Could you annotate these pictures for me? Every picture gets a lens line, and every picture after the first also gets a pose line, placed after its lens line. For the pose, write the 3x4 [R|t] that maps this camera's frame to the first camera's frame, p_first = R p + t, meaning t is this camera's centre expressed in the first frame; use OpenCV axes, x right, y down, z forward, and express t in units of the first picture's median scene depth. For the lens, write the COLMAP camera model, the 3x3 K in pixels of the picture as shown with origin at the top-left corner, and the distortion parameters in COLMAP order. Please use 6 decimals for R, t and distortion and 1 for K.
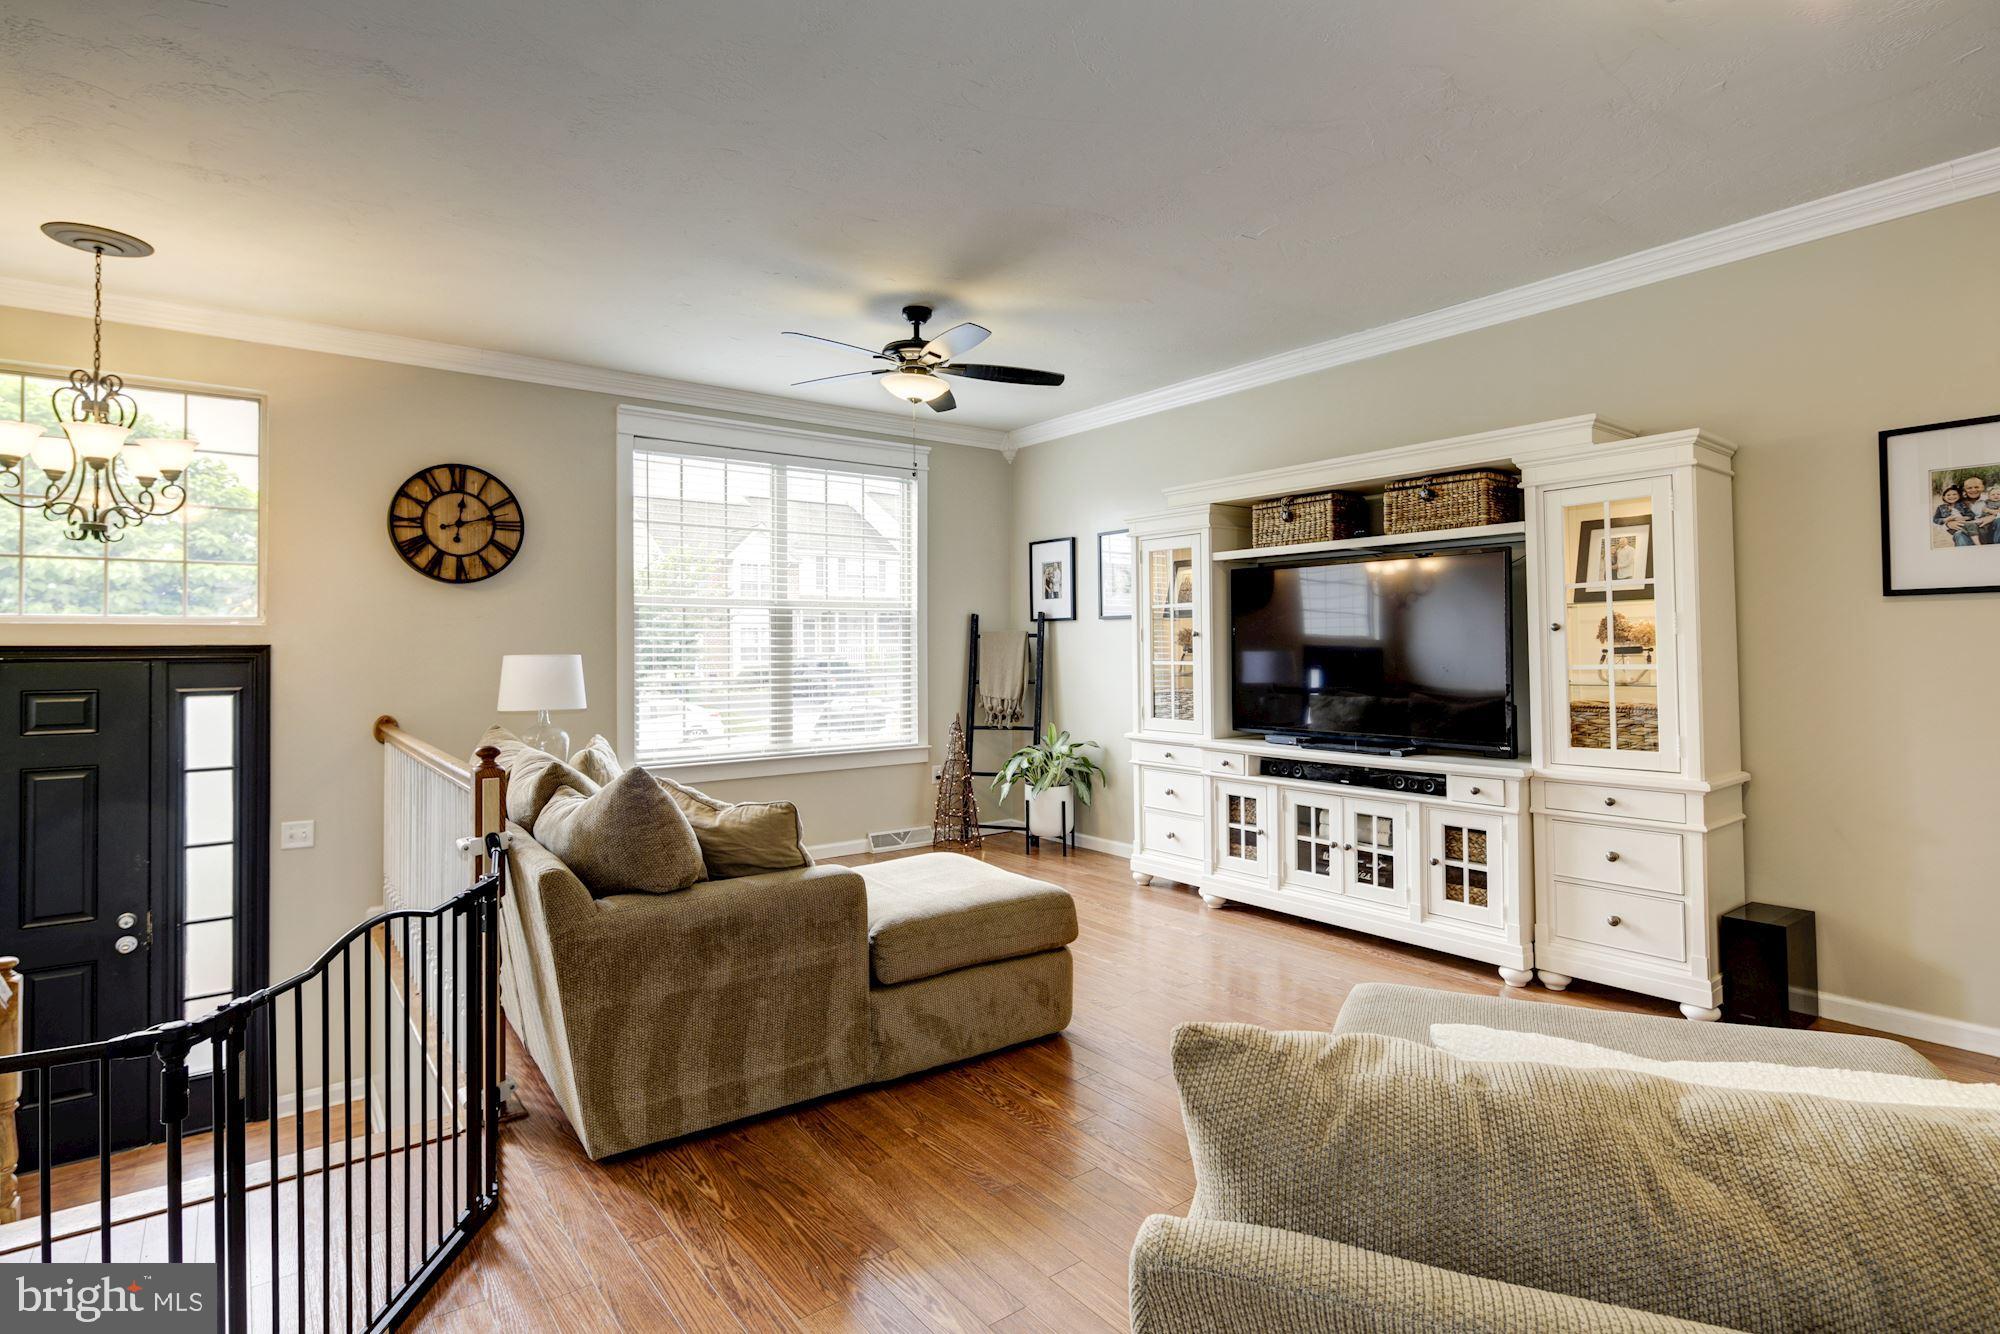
lens RADIAL K [[982.0, 0, 994.7], [0, 982.0, 638.3], [0, 0, 1]] dist [0.006436, -0.002913]
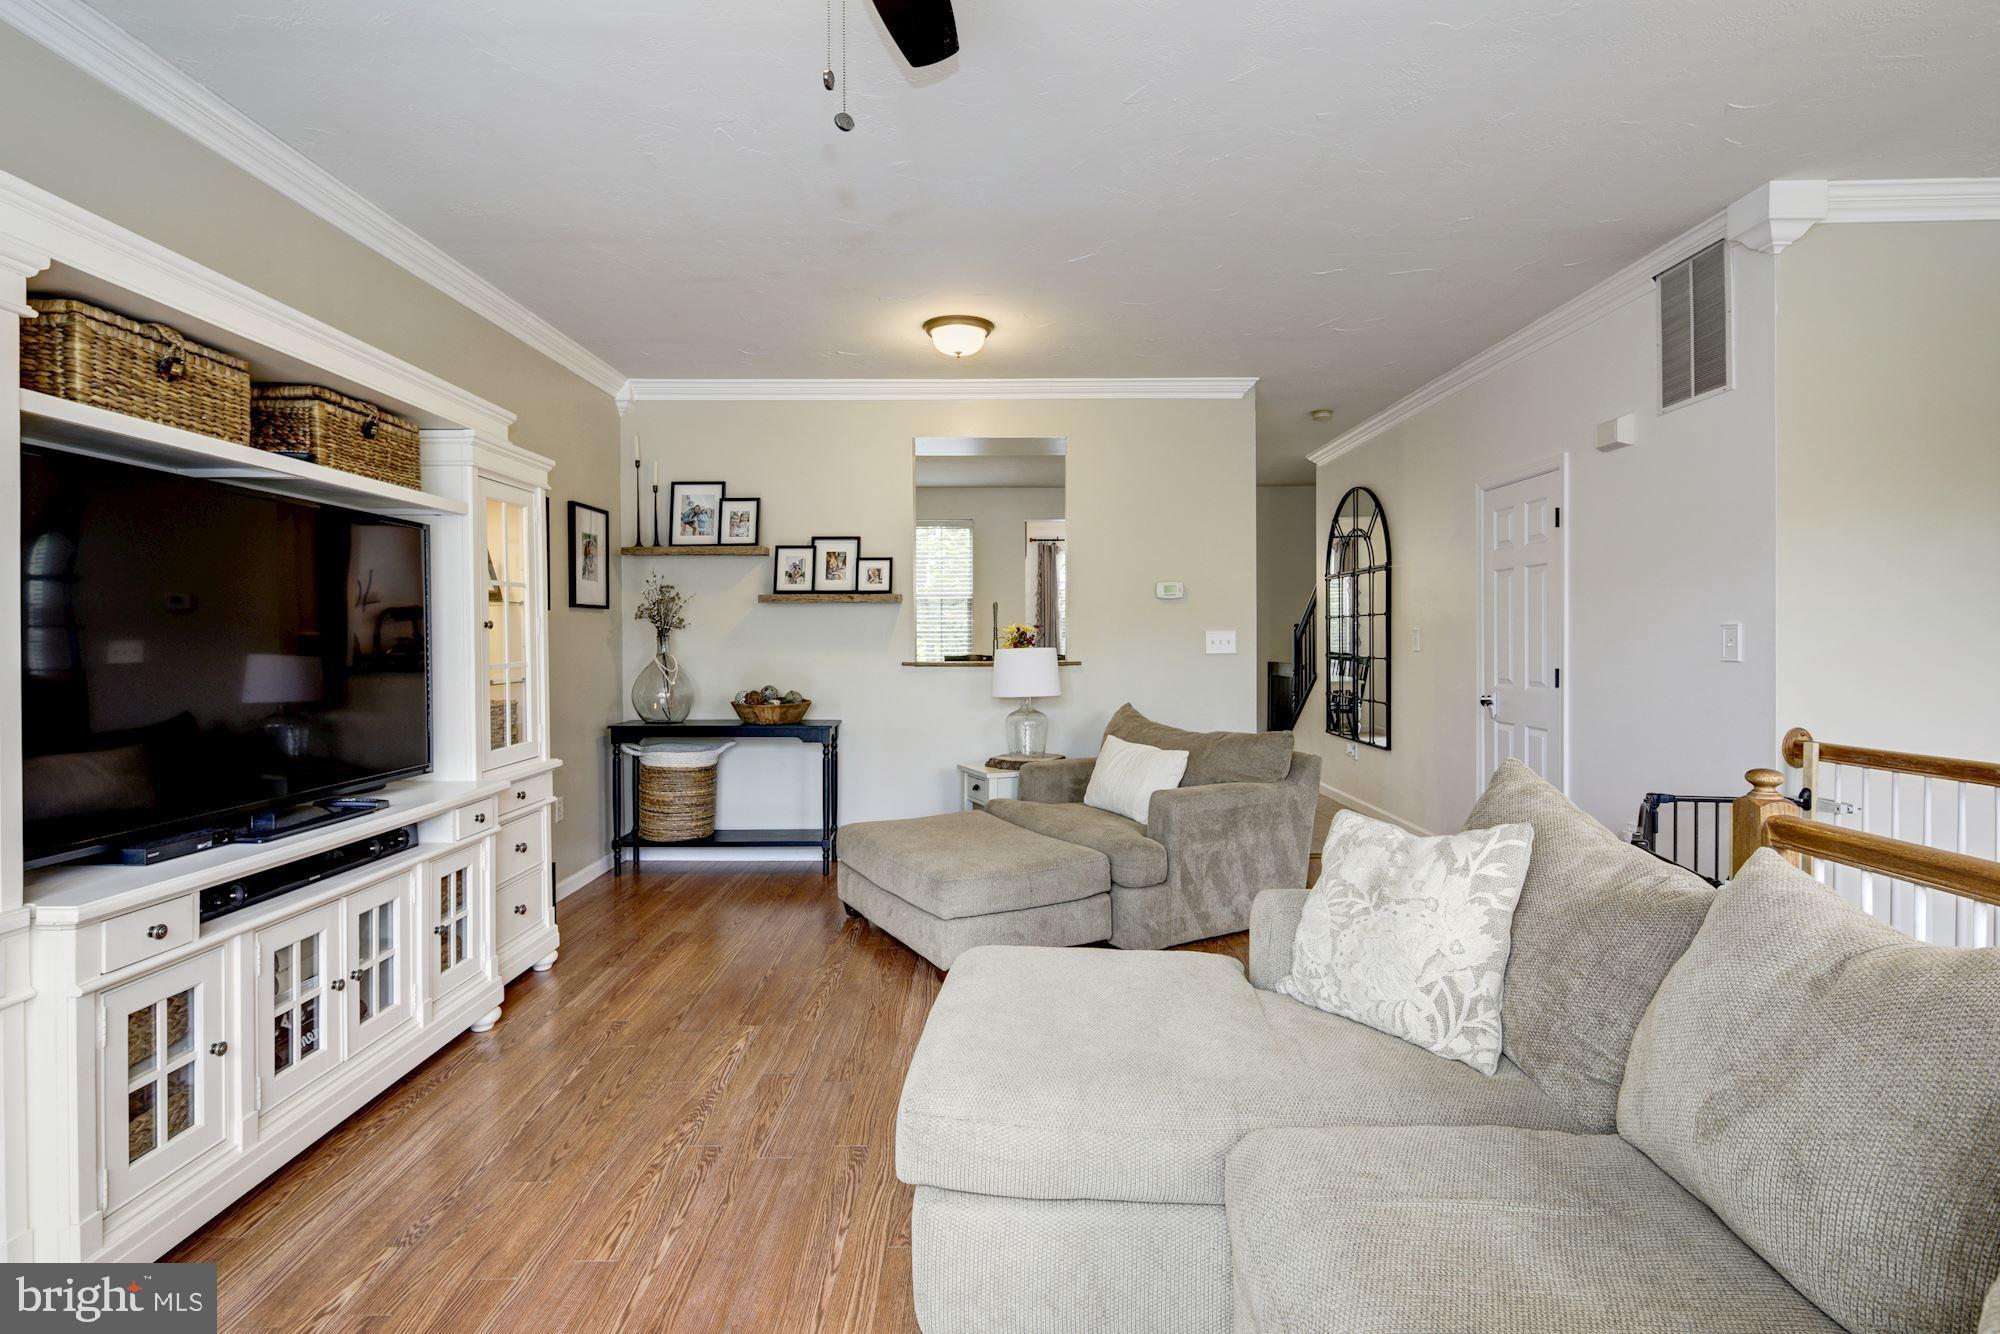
lens RADIAL K [[982.0, 0, 1014.0], [0, 982.0, 647.1], [0, 0, 1]] dist [0.006436, -0.002913]
pose [[-0.803061, 0.004573, 0.595879, -0.330127], [0.003186, 0.999989, -0.003381, 0.012126], [-0.595888, -0.000817, -0.803067, 1.237874]]
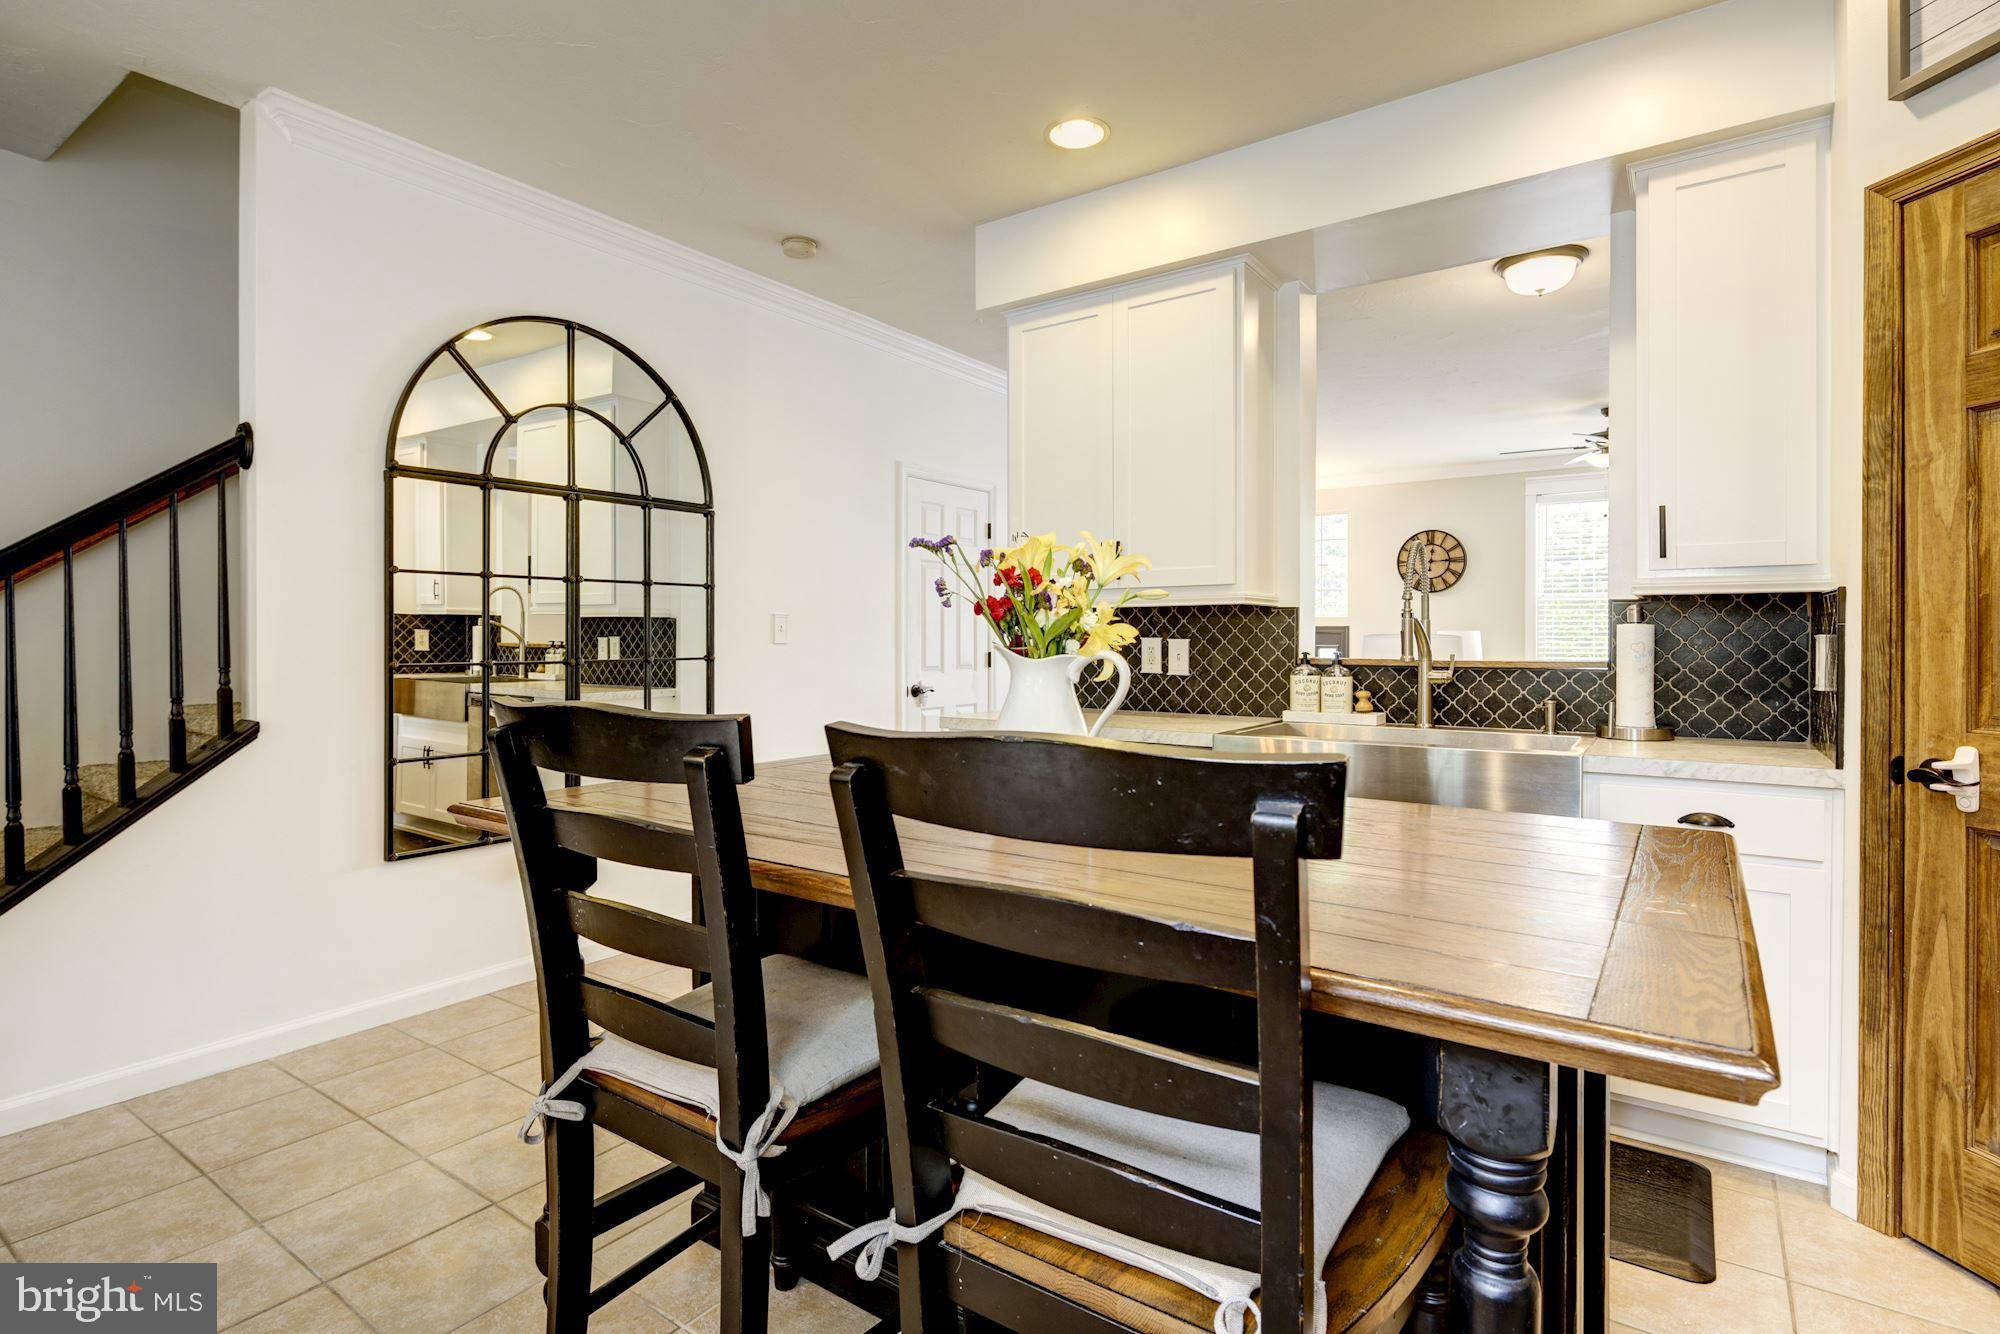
lens RADIAL K [[982.0, 0, 989.5], [0, 982.0, 653.4], [0, 0, 1]] dist [0.006436, -0.002913]
pose [[0.290393, 0.024017, -0.956606, 1.111523], [0.007933, 0.999590, 0.027505, -0.000654], [0.956874, -0.015576, 0.290084, -0.380296]]
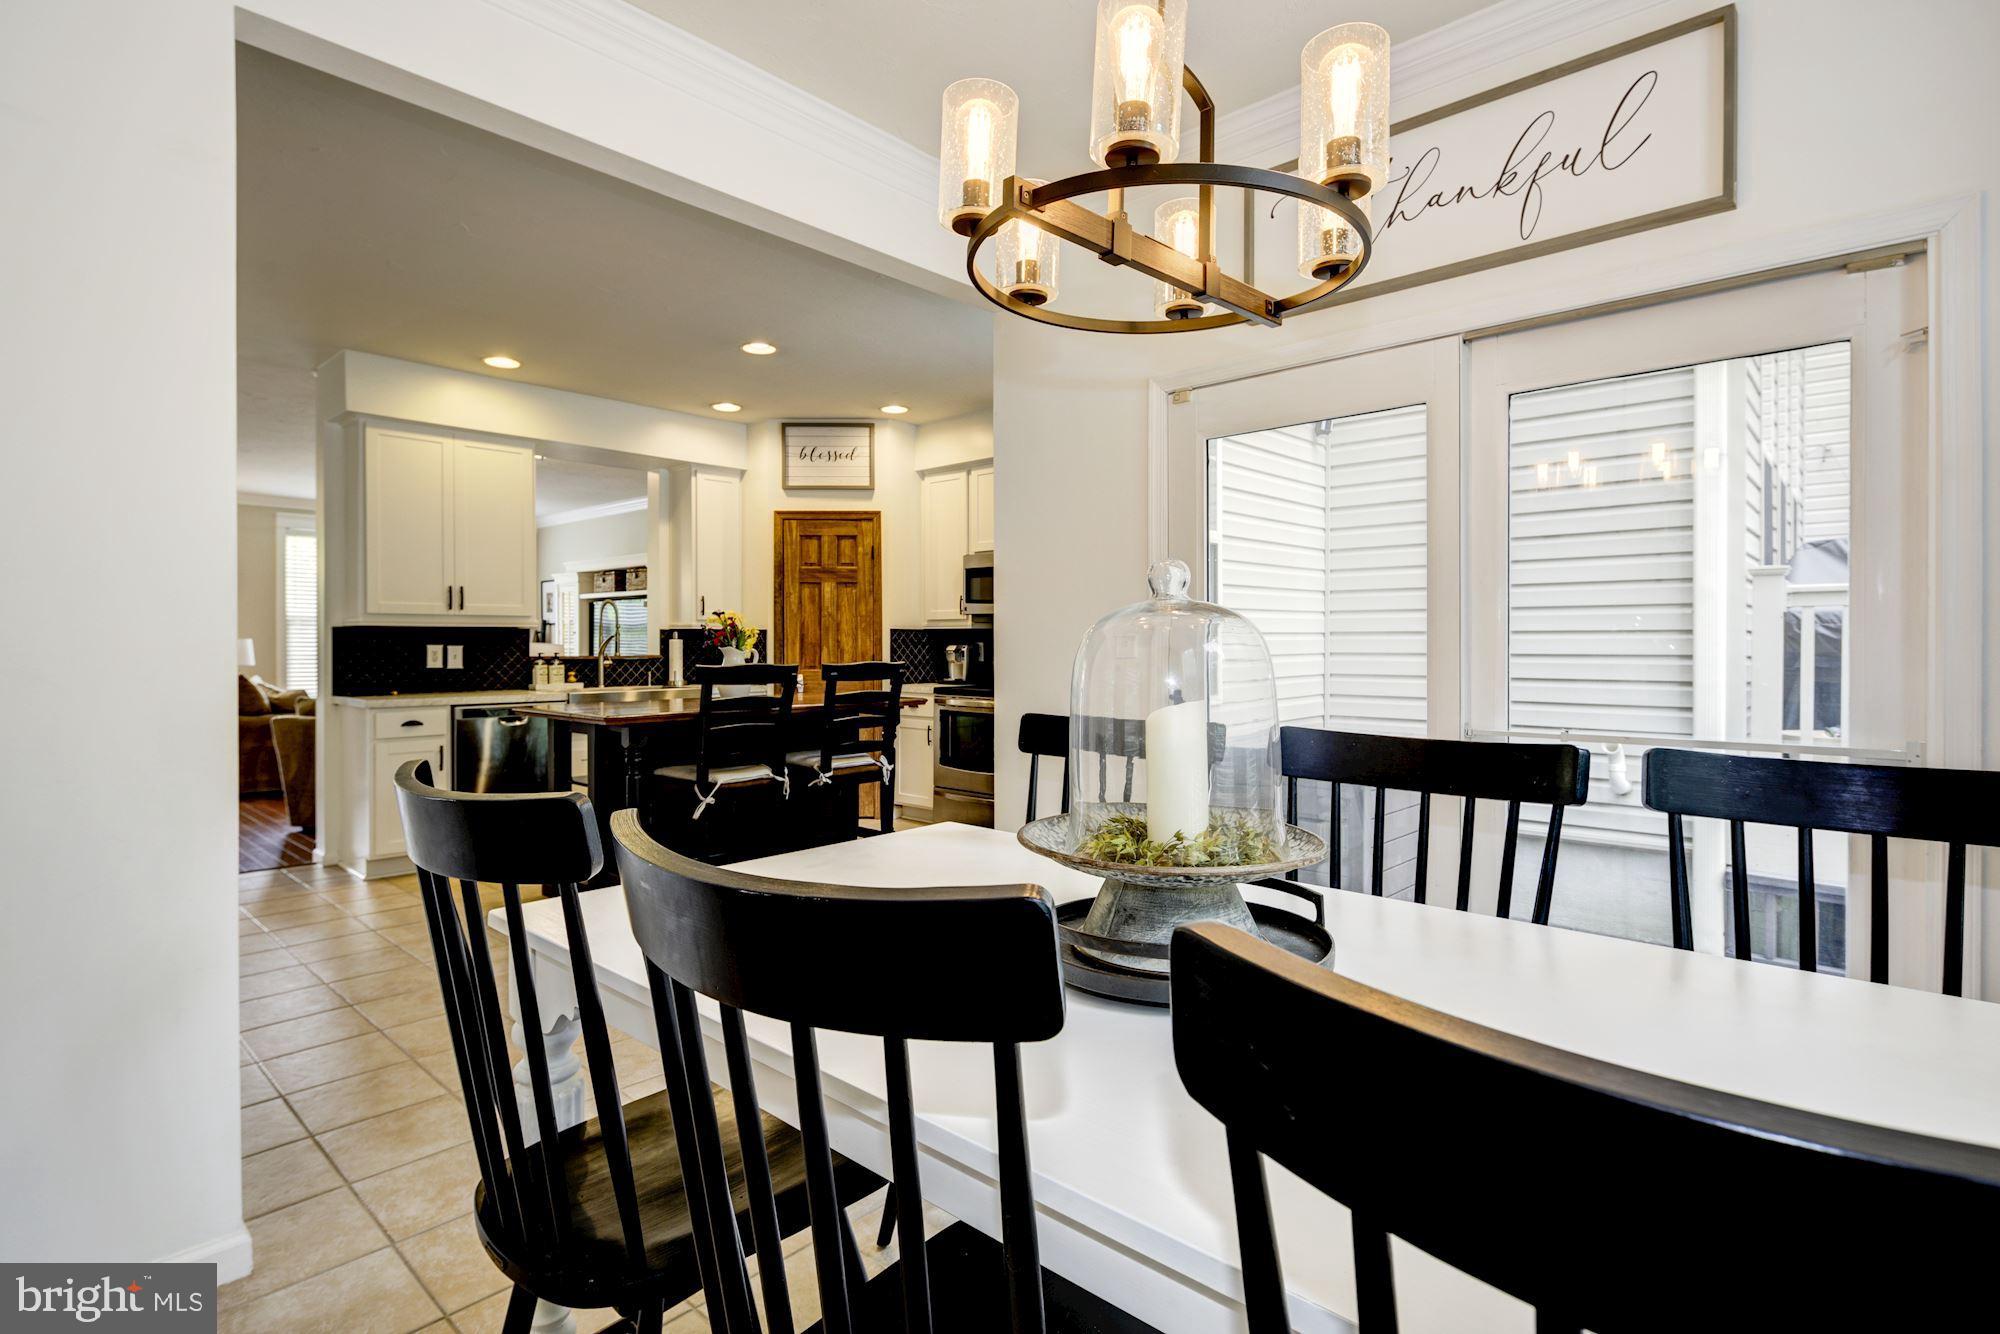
lens RADIAL K [[982.0, 0, 985.1], [0, 982.0, 653.3], [0, 0, 1]] dist [0.006436, -0.002913]
pose [[0.987143, 0.006942, 0.159689, 0.863849], [-0.010424, 0.999726, 0.020979, -0.015008], [-0.159499, -0.022374, 0.986944, -1.445003]]
